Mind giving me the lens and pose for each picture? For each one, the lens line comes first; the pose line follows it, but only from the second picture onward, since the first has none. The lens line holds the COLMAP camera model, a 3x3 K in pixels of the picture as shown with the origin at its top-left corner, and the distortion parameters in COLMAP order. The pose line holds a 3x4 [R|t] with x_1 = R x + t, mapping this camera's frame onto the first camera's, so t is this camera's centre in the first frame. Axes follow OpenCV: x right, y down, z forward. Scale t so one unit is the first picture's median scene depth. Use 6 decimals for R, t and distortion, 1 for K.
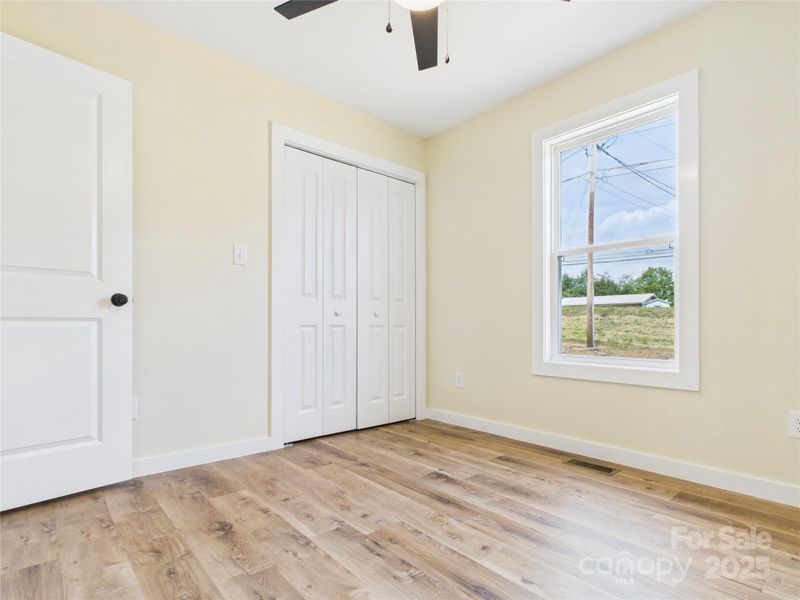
lens RADIAL K [[421.4, 0, 400.0], [0, 421.4, 320.9], [0, 0, 1]] dist [0.001458, 0.000741]
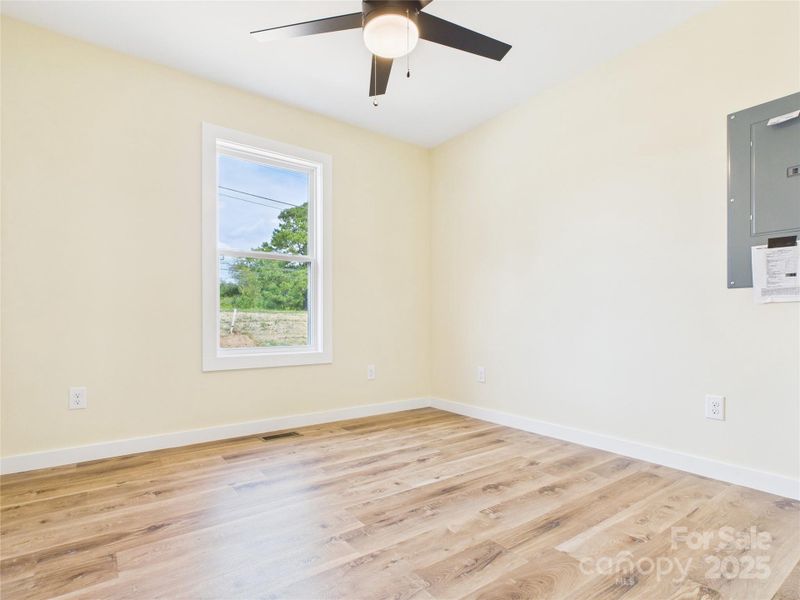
lens RADIAL K [[421.4, 0, 400.0], [0, 421.4, 320.9], [0, 0, 1]] dist [0.001458, 0.000741]
pose [[0.077500, -0.003765, 0.996985, -0.954263], [-0.008793, 0.999951, 0.004460, 0.002385], [-0.996954, -0.009112, 0.077463, 0.729542]]
